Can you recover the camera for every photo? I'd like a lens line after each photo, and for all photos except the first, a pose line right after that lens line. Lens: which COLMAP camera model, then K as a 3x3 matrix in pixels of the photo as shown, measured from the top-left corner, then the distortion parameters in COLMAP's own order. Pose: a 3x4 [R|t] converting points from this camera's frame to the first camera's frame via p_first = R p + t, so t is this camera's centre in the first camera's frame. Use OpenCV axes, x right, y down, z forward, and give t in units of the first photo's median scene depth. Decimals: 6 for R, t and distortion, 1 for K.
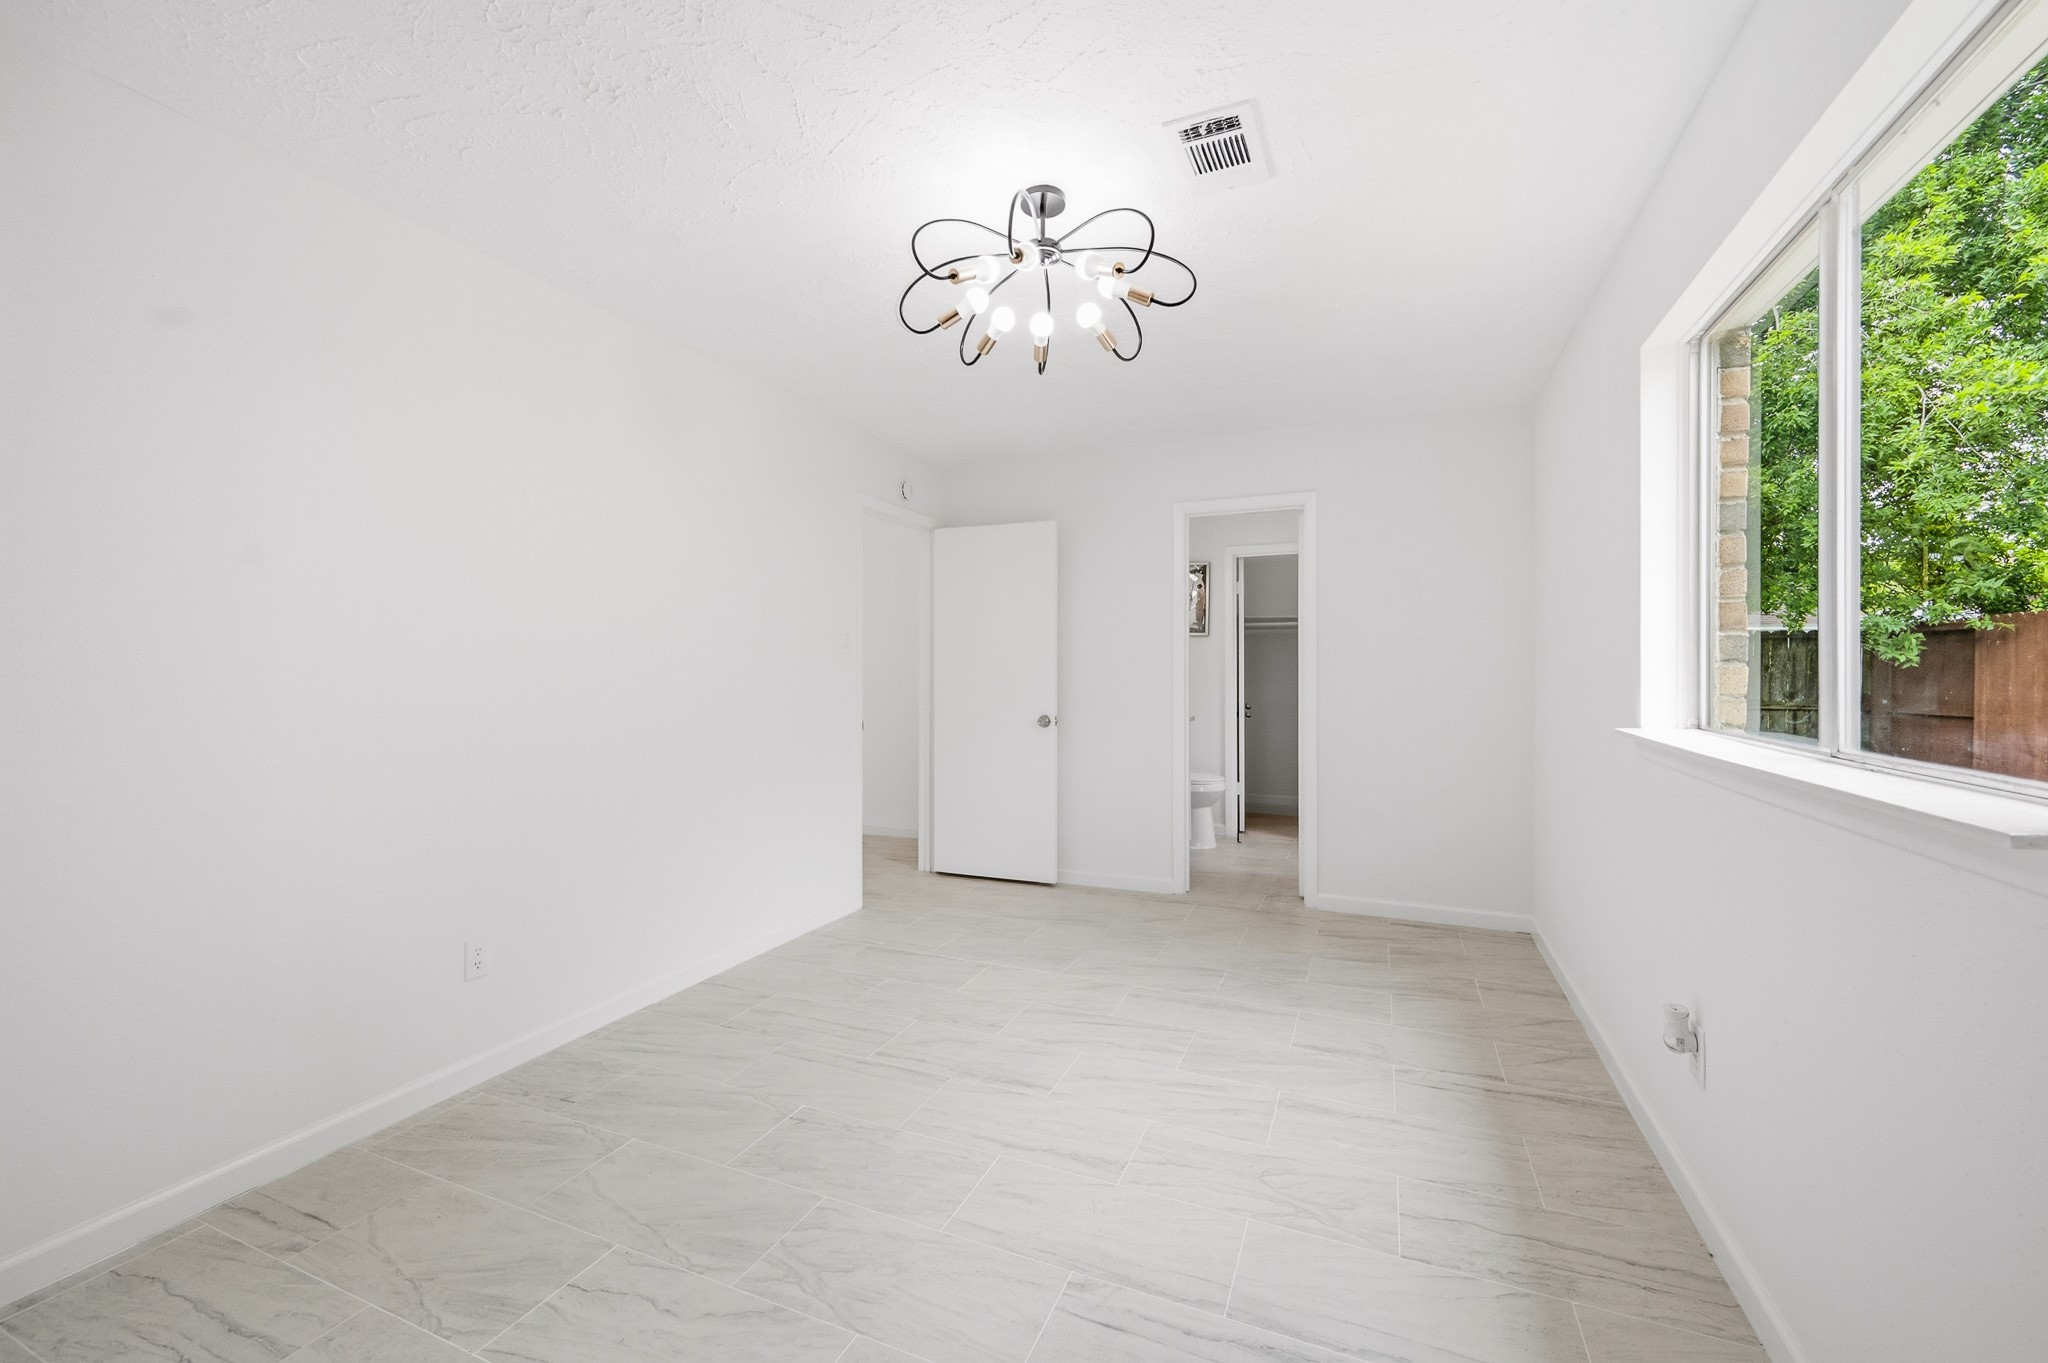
lens RADIAL K [[821.5, 0, 1021.4], [0, 821.5, 675.5], [0, 0, 1]] dist [0.002573, 0.000185]
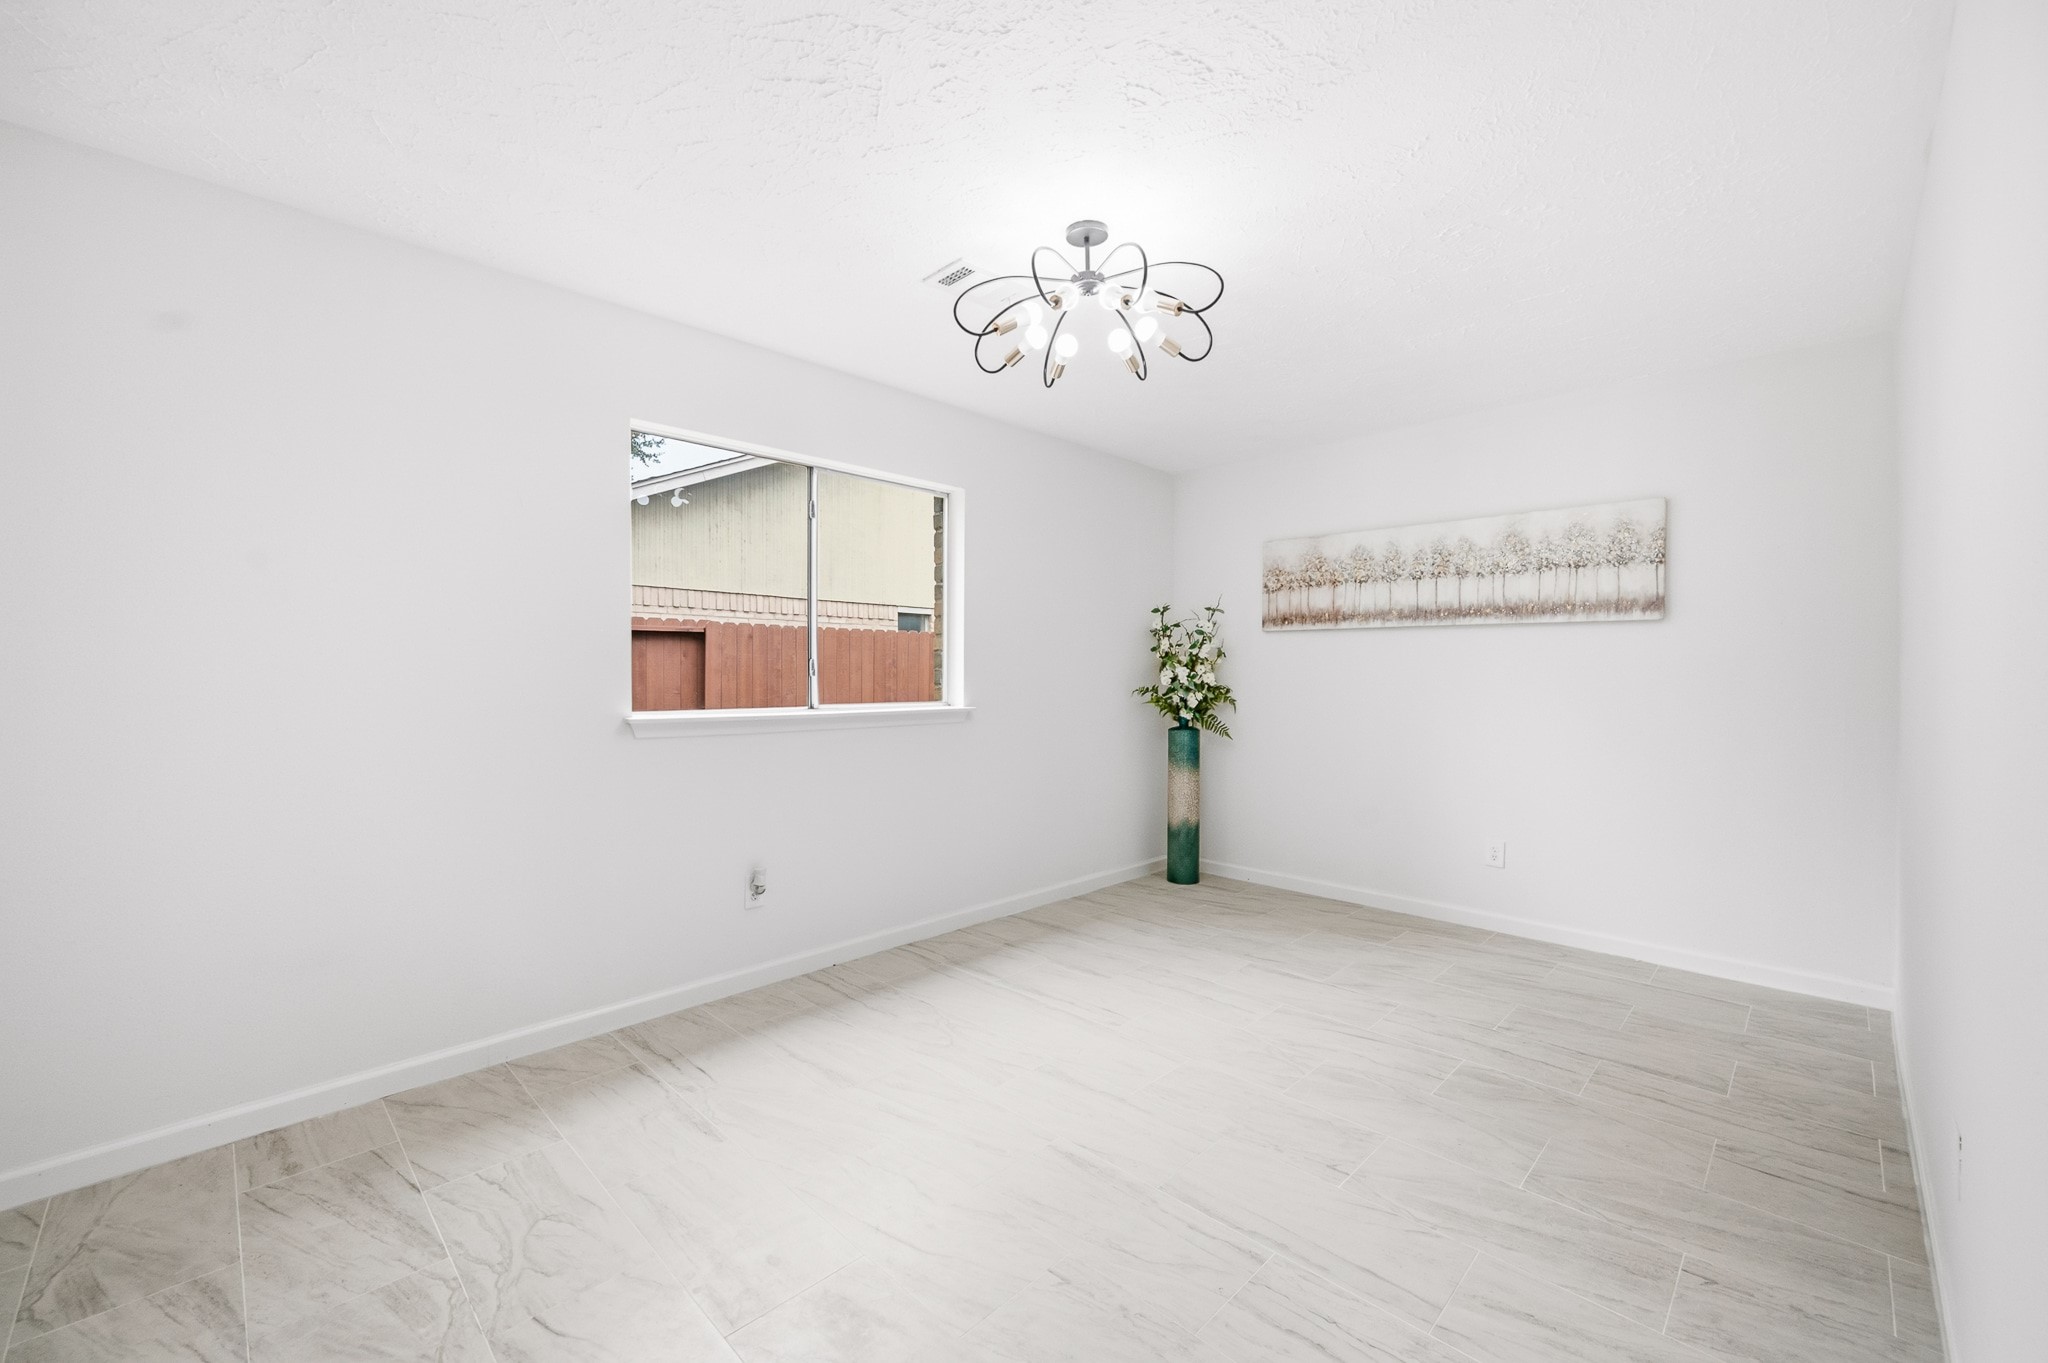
lens RADIAL K [[821.5, 0, 1019.7], [0, 821.5, 679.1], [0, 0, 1]] dist [0.002573, 0.000185]
pose [[-0.930886, -0.000619, 0.365310, -0.256216], [0.003616, 0.999934, 0.010909, -0.008087], [-0.365293, 0.011476, -0.930822, 1.813627]]
